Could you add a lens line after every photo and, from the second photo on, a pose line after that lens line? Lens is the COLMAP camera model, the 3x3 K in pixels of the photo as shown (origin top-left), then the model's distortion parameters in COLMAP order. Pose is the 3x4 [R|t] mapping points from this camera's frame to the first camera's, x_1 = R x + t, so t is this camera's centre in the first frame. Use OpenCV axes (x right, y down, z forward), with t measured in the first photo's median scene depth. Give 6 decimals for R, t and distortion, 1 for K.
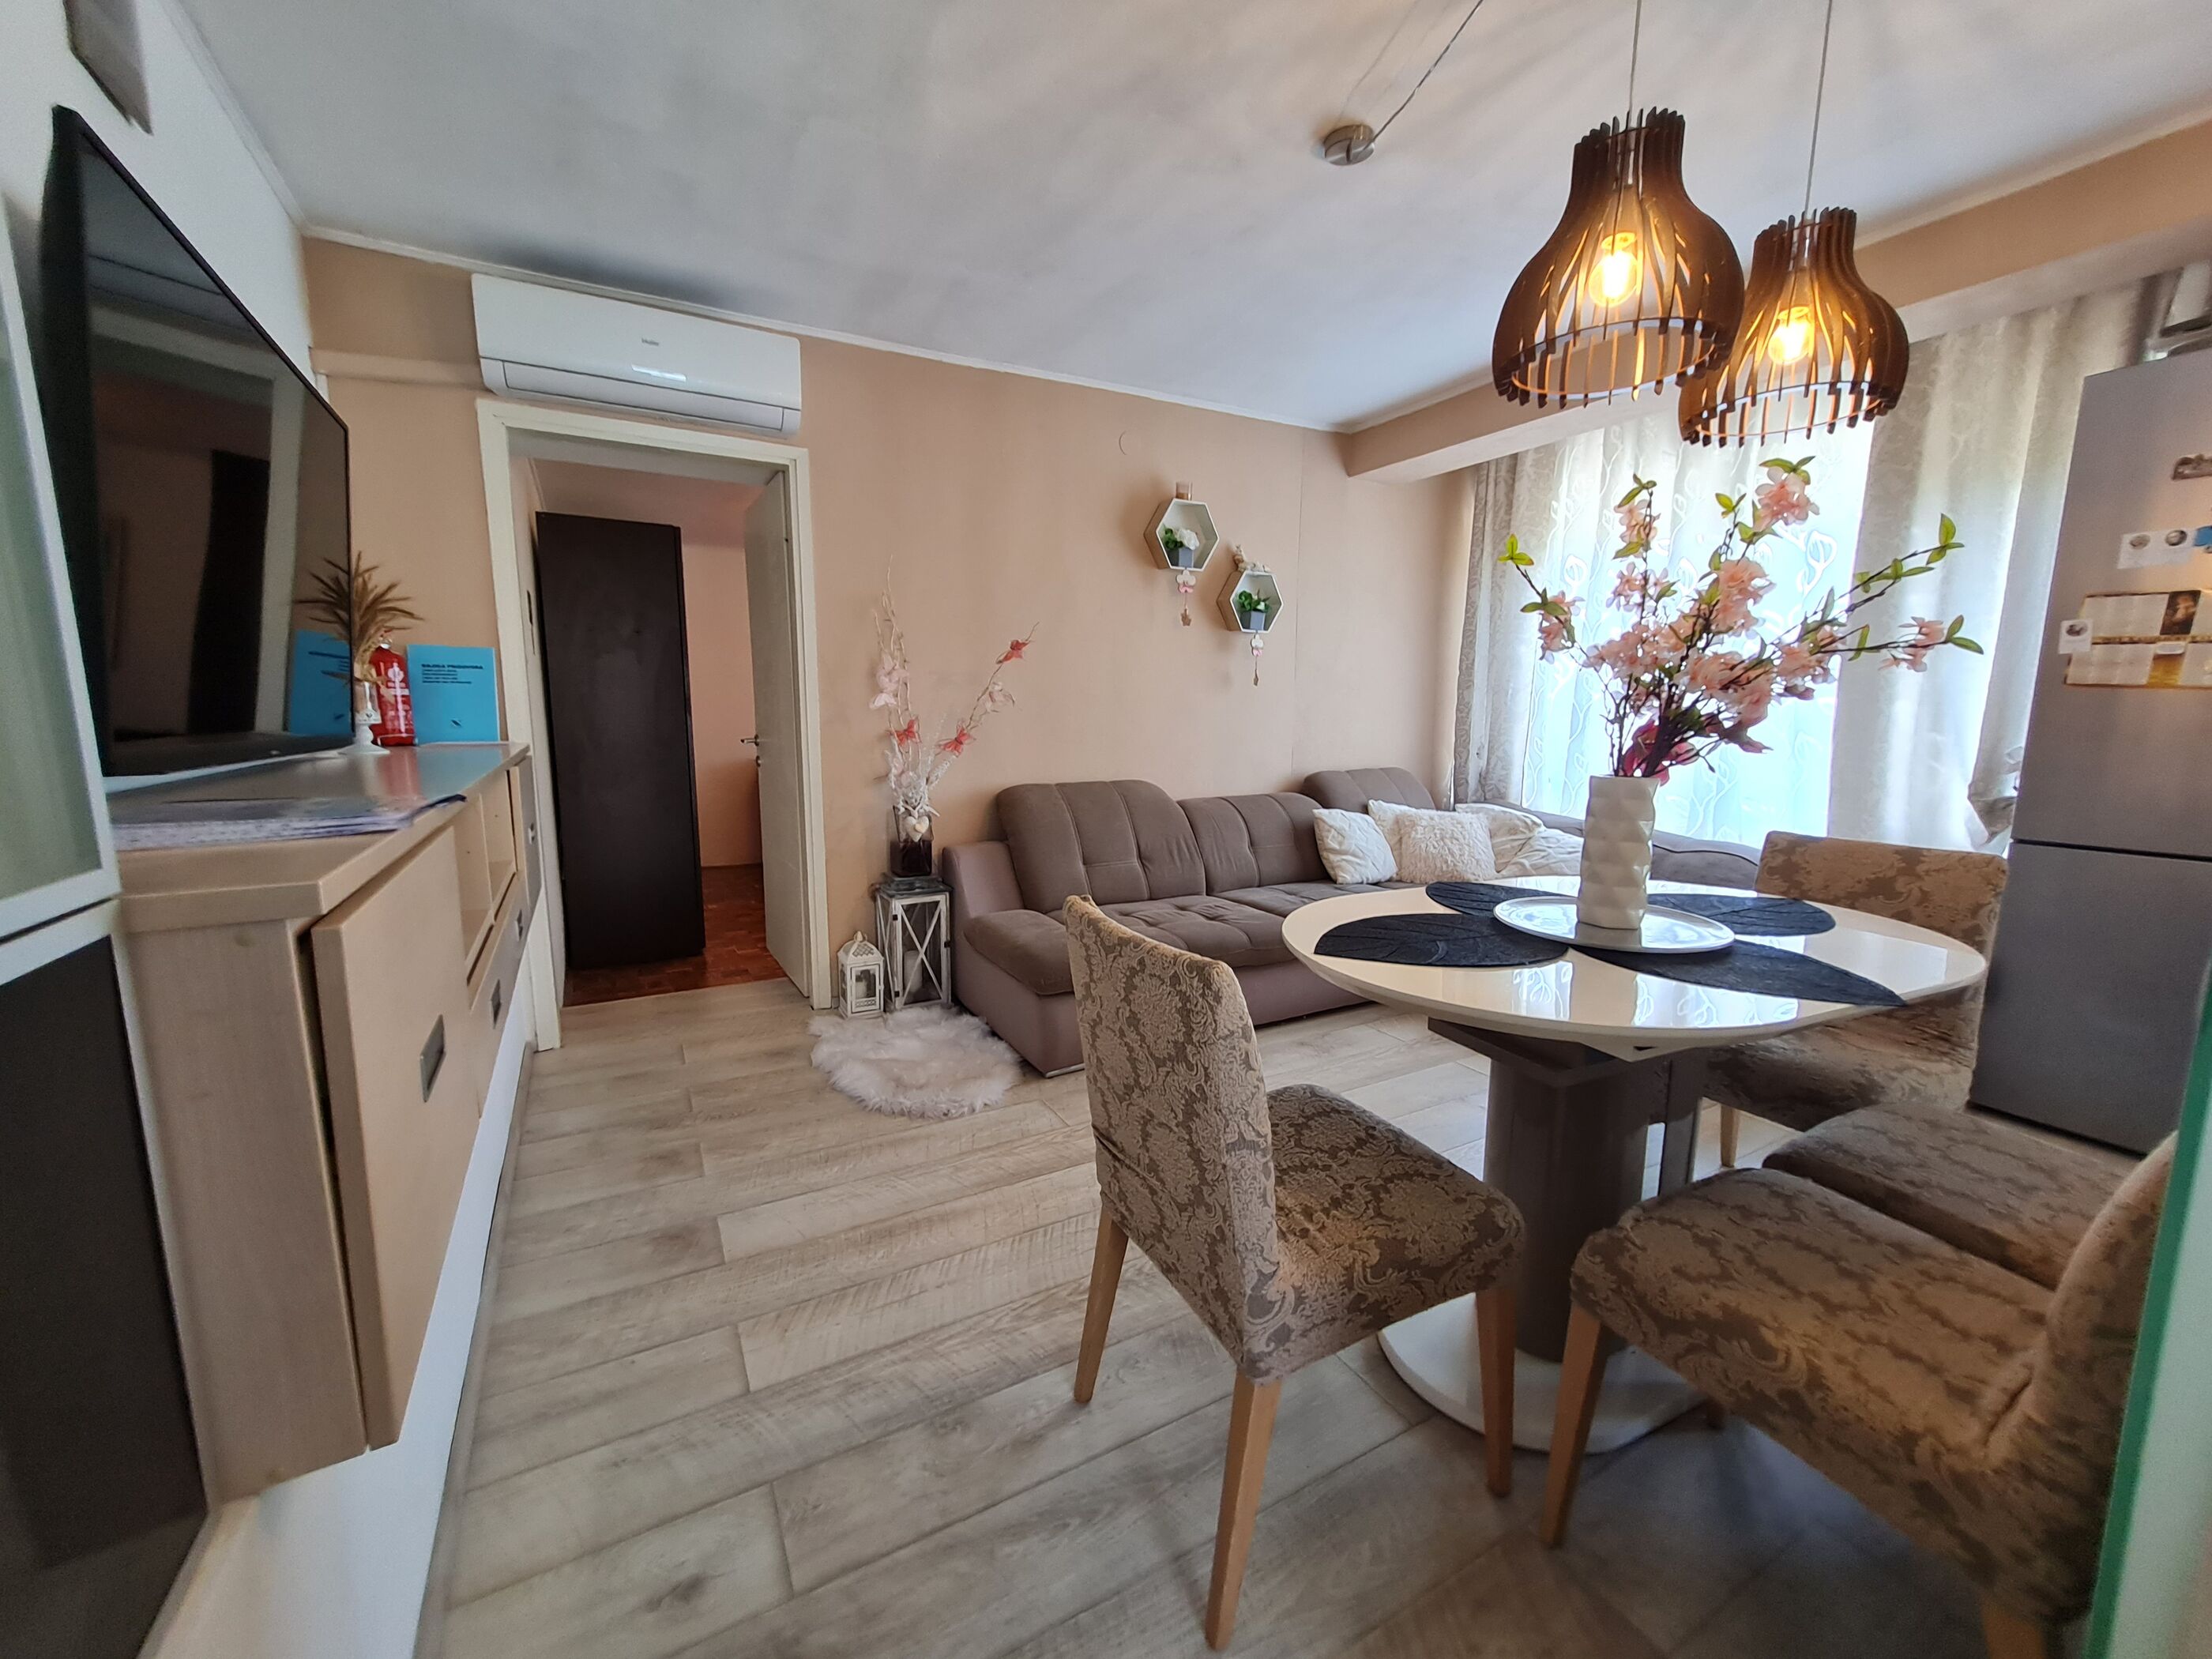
lens RADIAL K [[869.9, 0, 1109.4], [0, 869.9, 832.5], [0, 0, 1]] dist [0.000276, -0.000092]
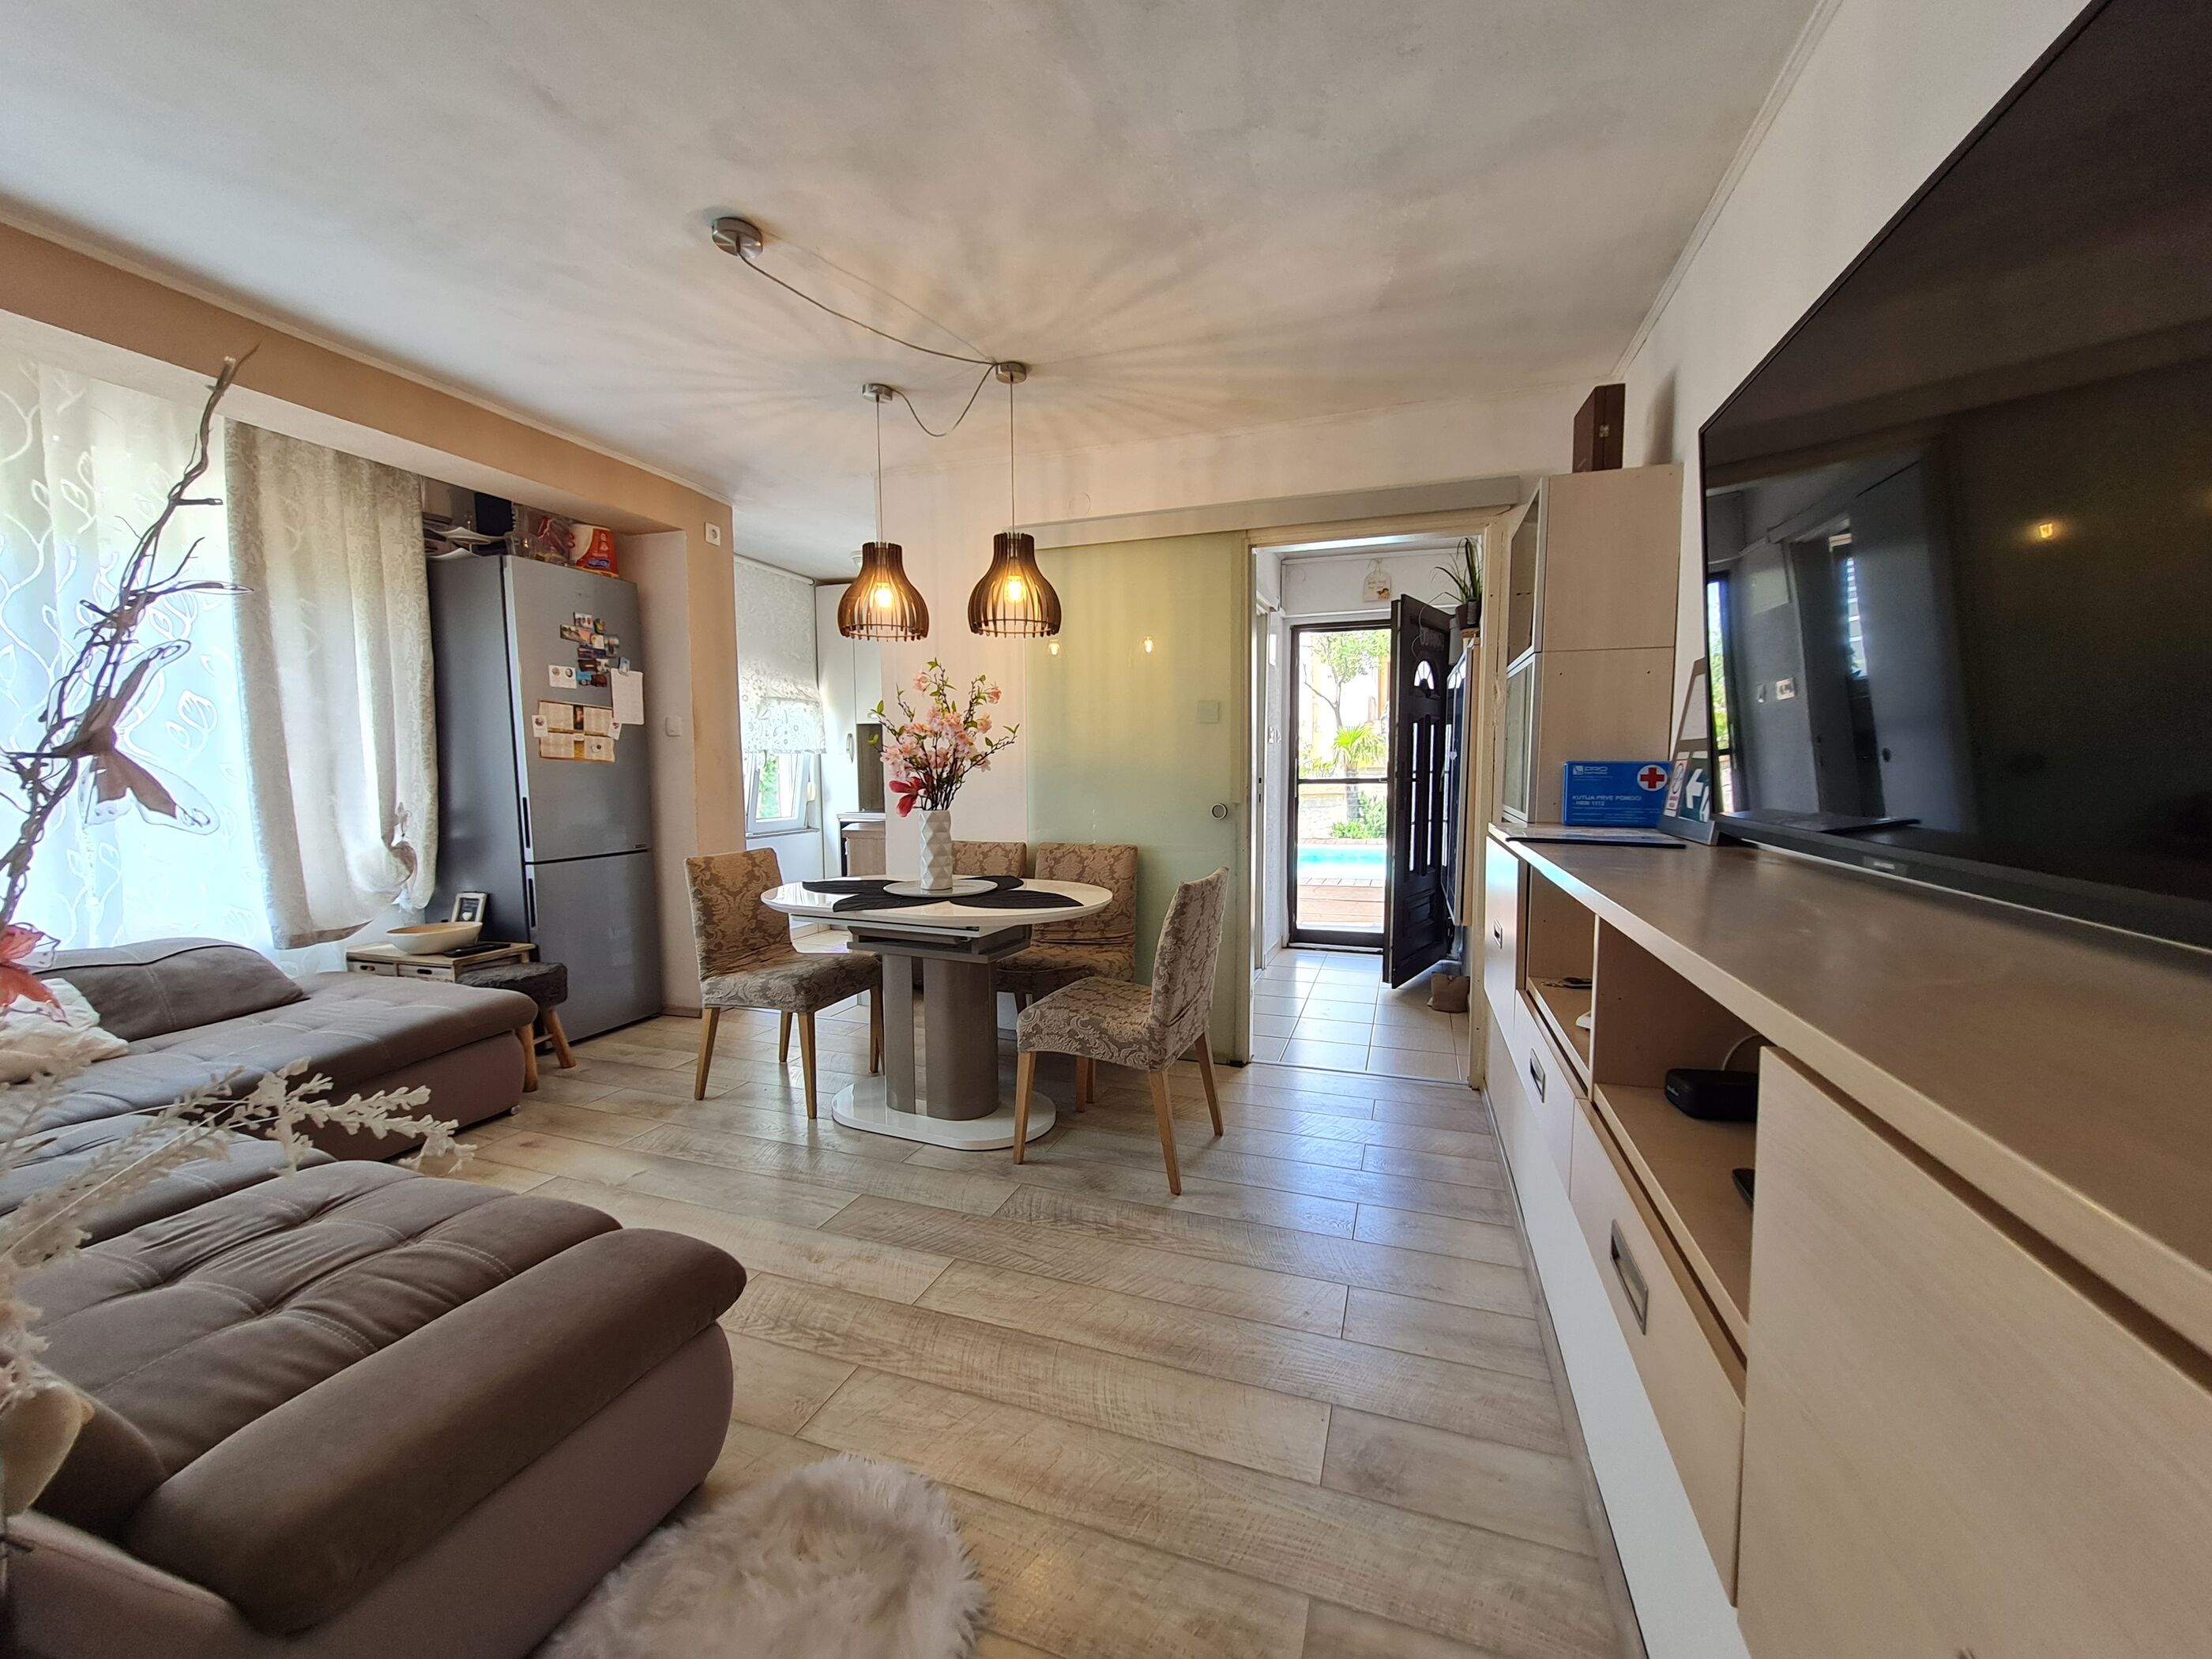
lens RADIAL K [[869.9, 0, 1106.7], [0, 869.9, 837.6], [0, 0, 1]] dist [0.000276, -0.000092]
pose [[-0.657188, -0.066090, 0.750824, -0.760020], [0.104314, 0.978587, 0.177443, -0.212700], [-0.746474, 0.194935, -0.636221, 1.342985]]
